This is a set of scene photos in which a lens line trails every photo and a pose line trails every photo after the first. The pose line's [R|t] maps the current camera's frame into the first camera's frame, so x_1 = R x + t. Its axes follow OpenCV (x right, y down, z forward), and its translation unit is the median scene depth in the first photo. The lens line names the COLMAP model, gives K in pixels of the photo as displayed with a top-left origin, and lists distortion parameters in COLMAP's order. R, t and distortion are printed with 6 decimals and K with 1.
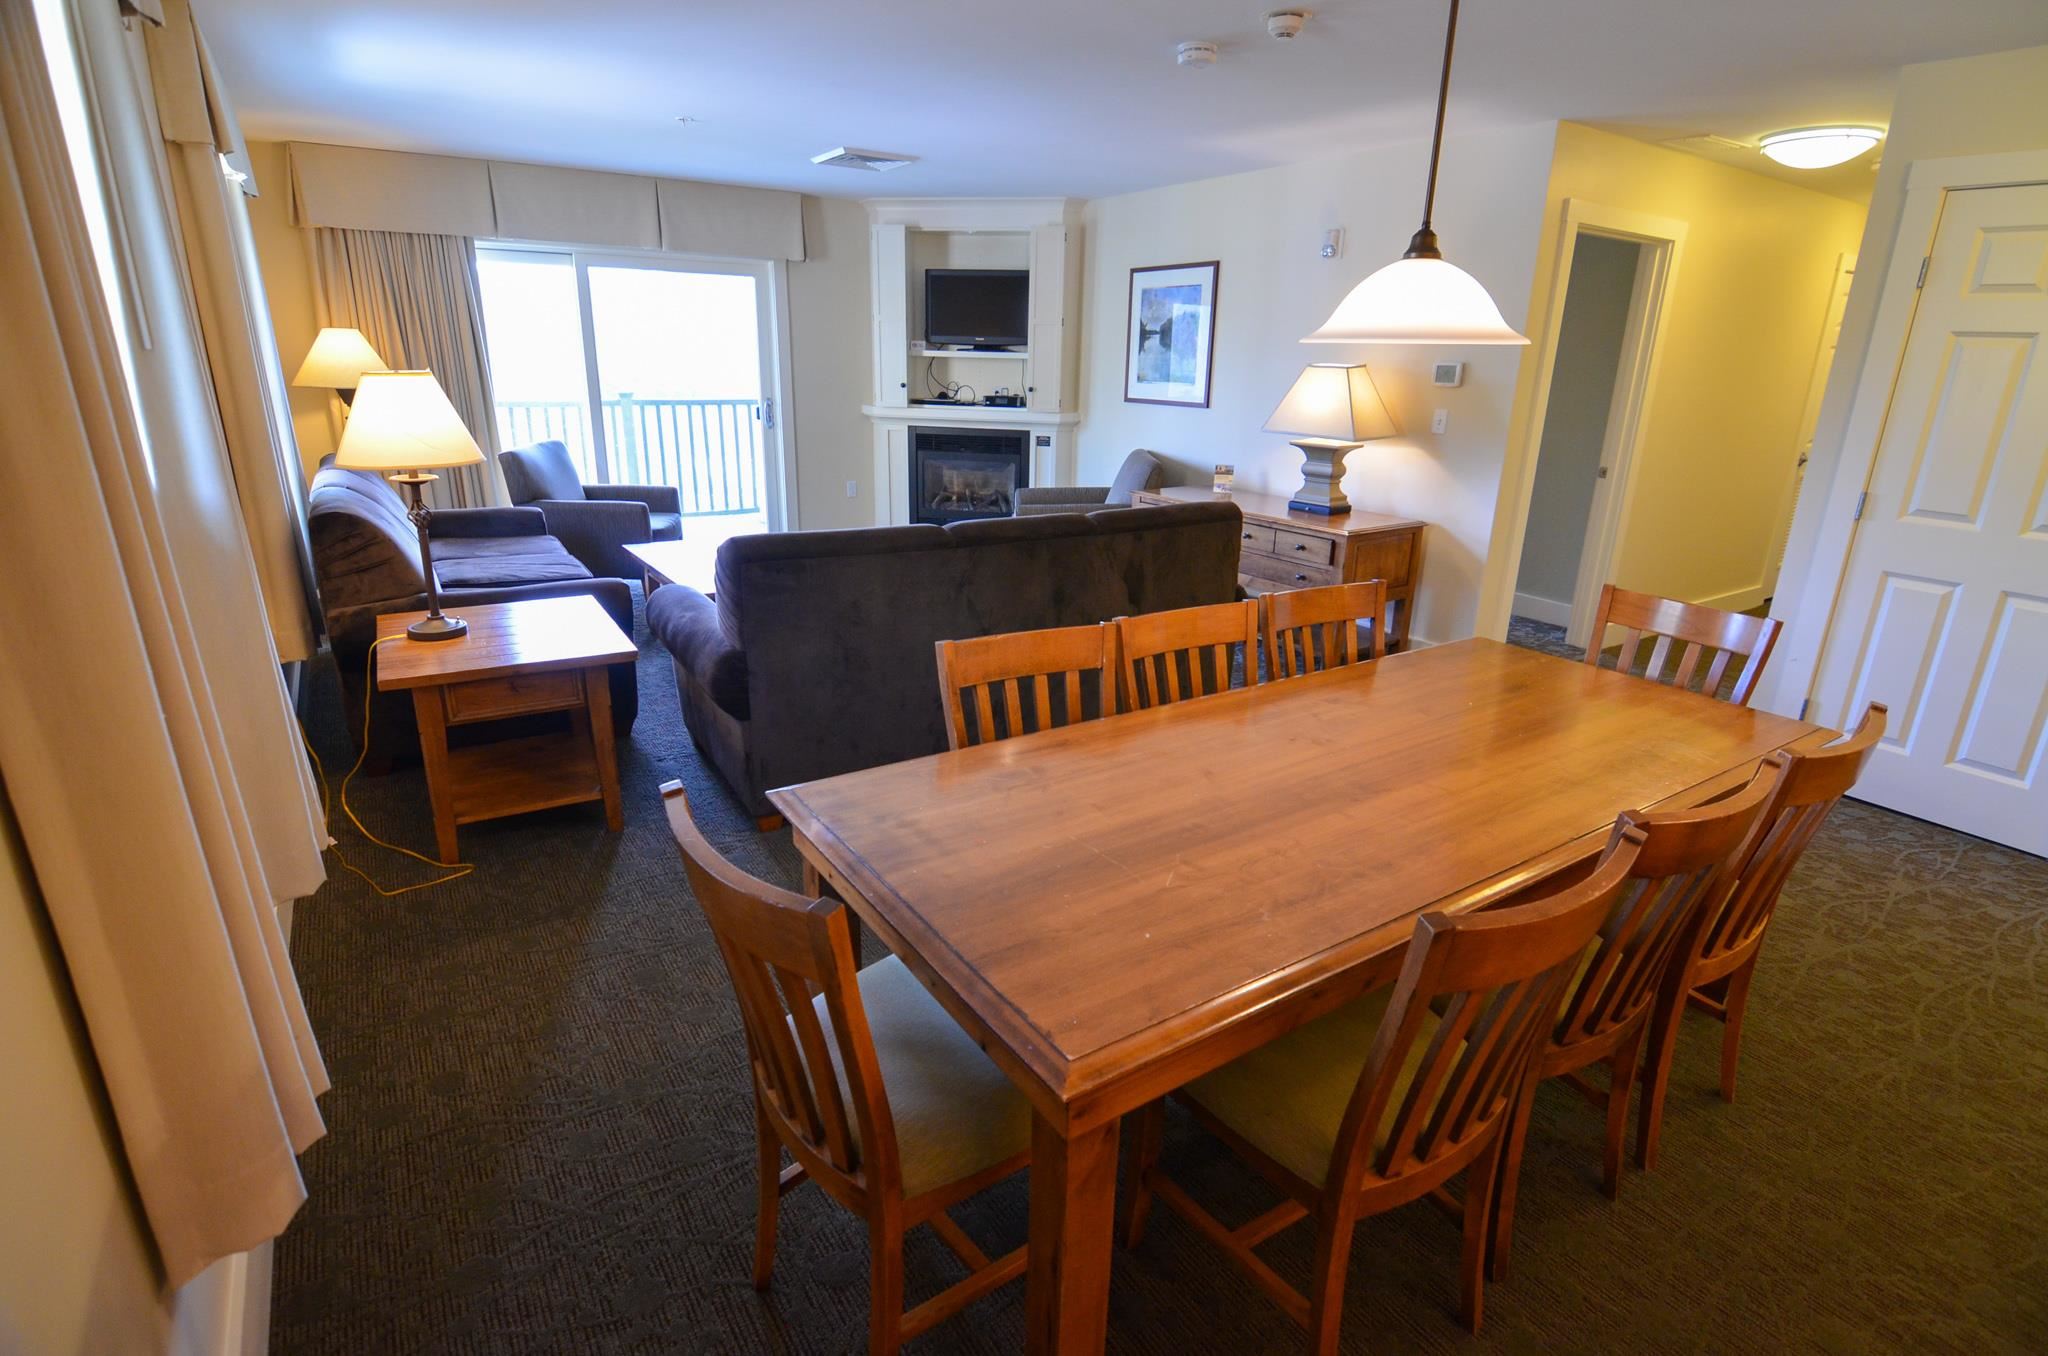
lens RADIAL K [[999.6, 0, 1026.4], [0, 999.6, 684.4], [0, 0, 1]] dist [0.000452, -0.017907]
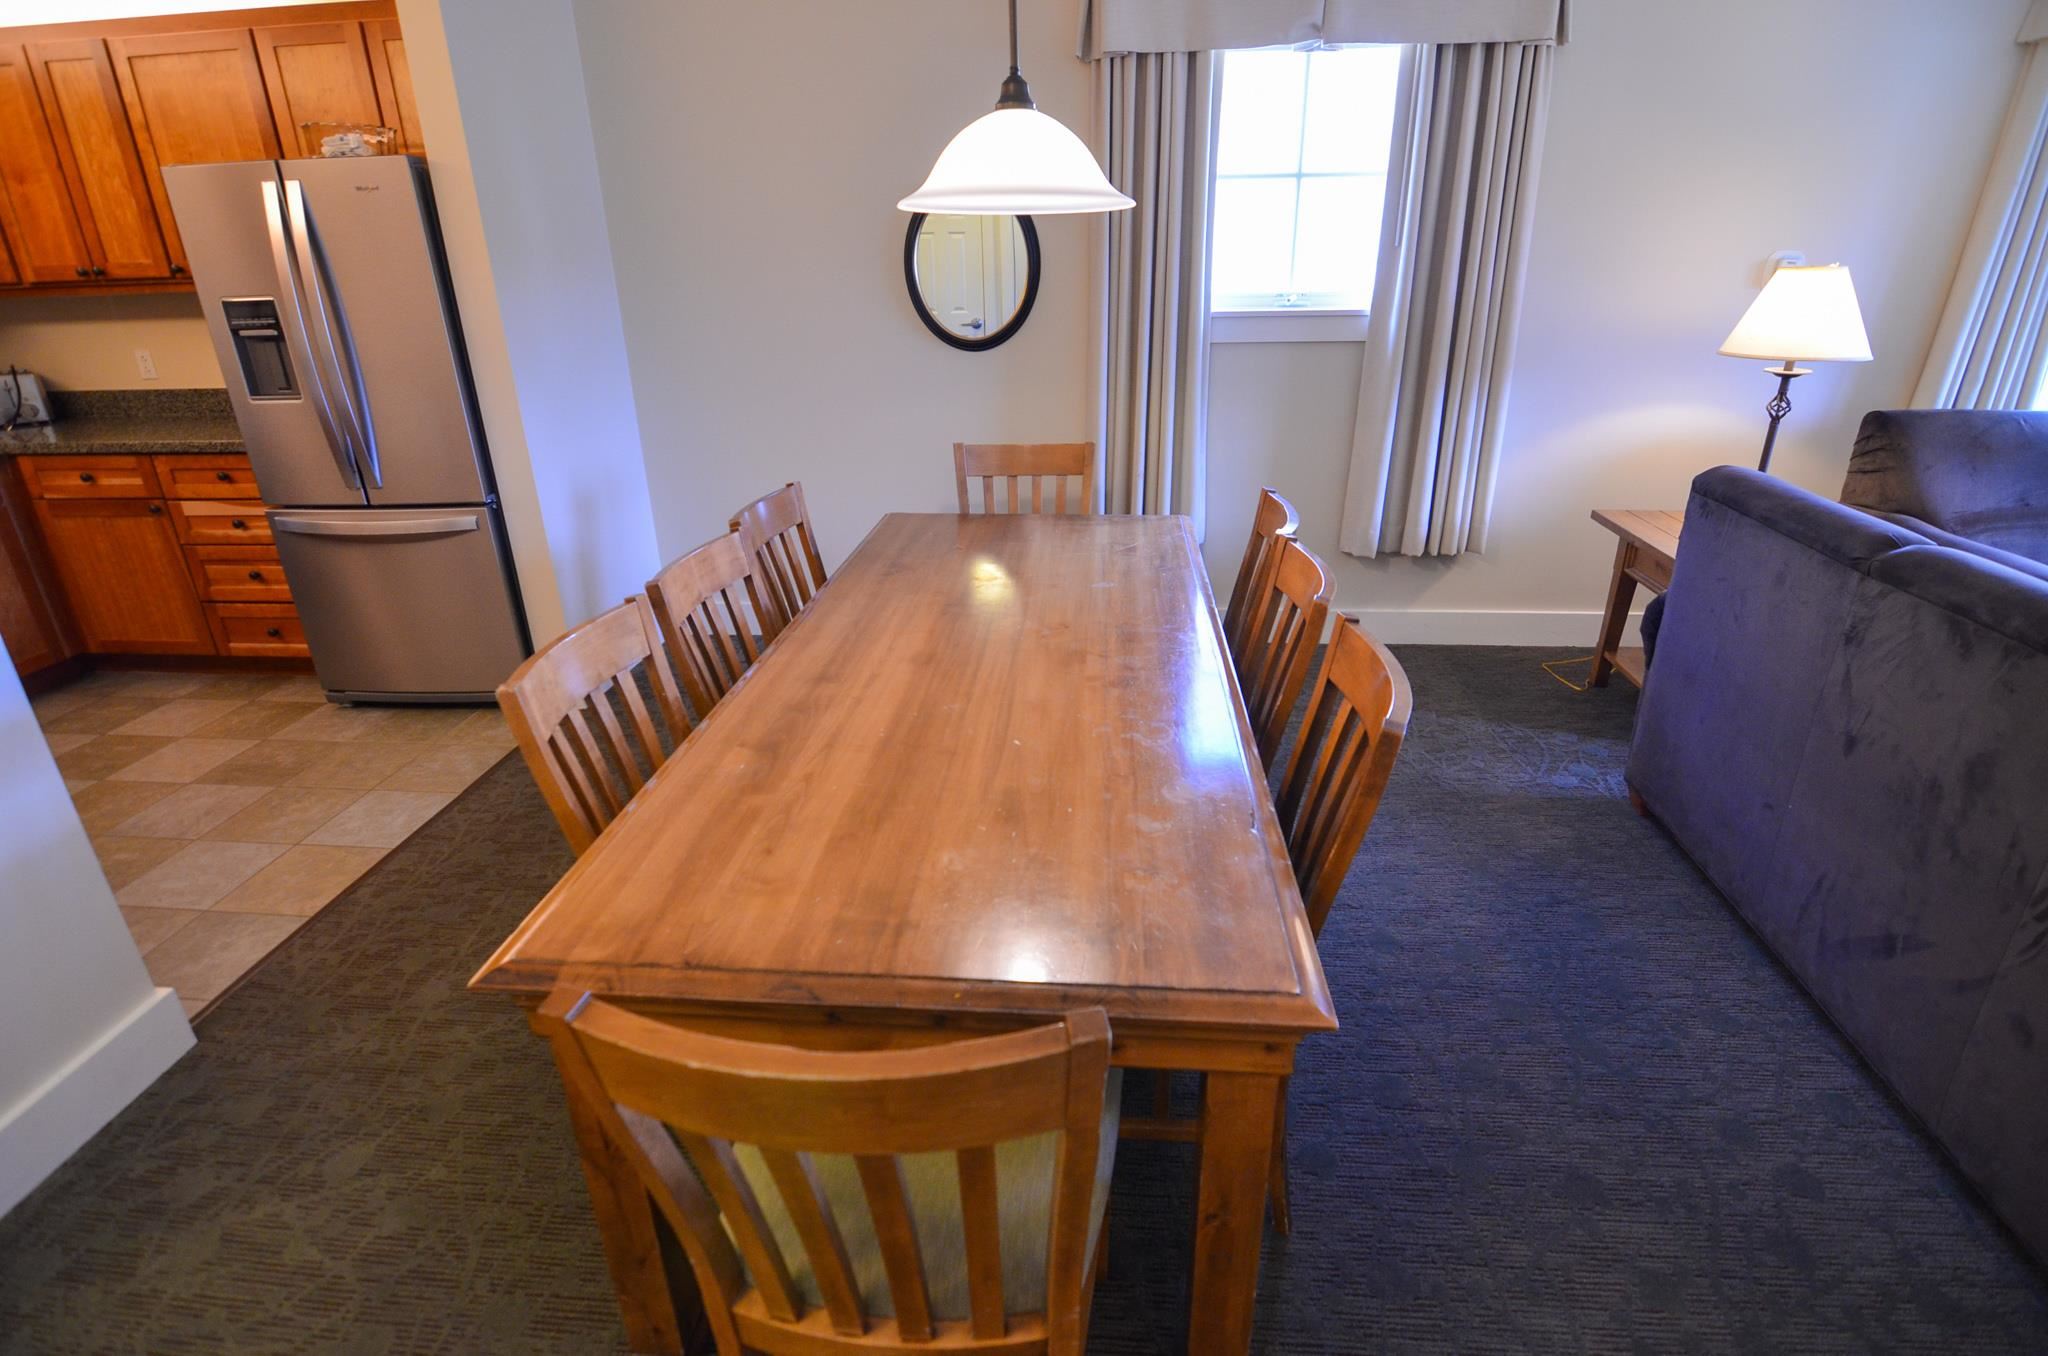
lens RADIAL K [[997.1, 0, 1025.8], [0, 997.1, 676.9], [0, 0, 1]] dist [-0.000786, -0.013937]
pose [[-0.620308, 0.290693, -0.728502, 0.311365], [-0.248030, 0.808431, 0.533780, -0.128494], [0.744110, 0.511798, -0.429376, 0.431717]]
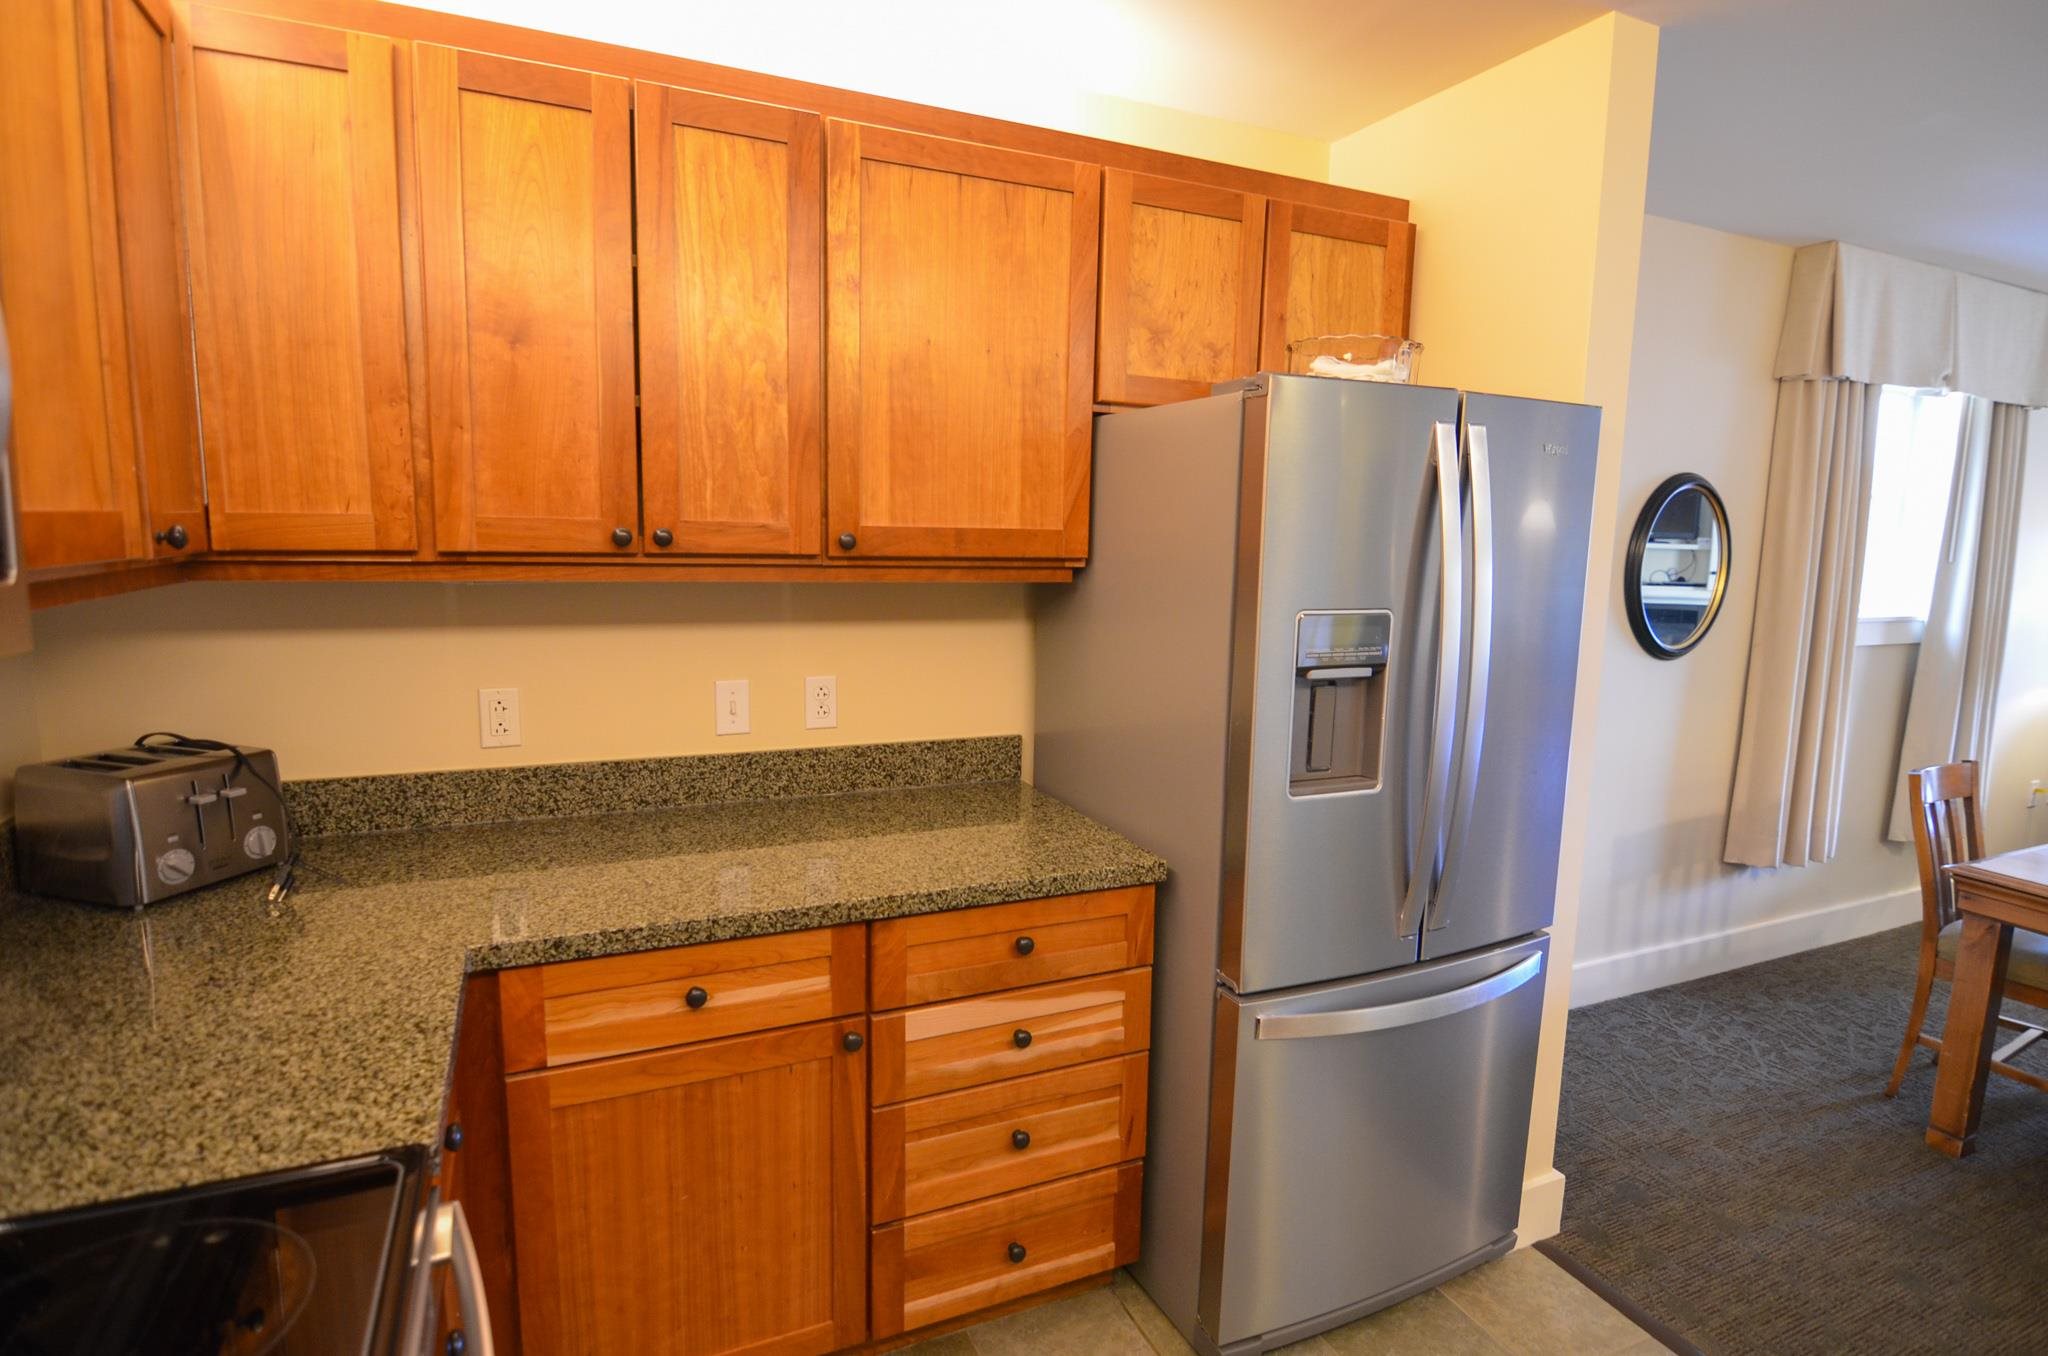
lens RADIAL K [[1070.1, 0, 1024.0], [0, 1070.1, 678.0], [0, 0, 1]] dist [-0.002213, -0.017856]
pose [[-0.163723, 0.111326, -0.980205, 0.423637], [-0.339005, 0.926753, 0.161879, 0.054337], [0.926429, 0.358797, -0.113991, -0.135606]]
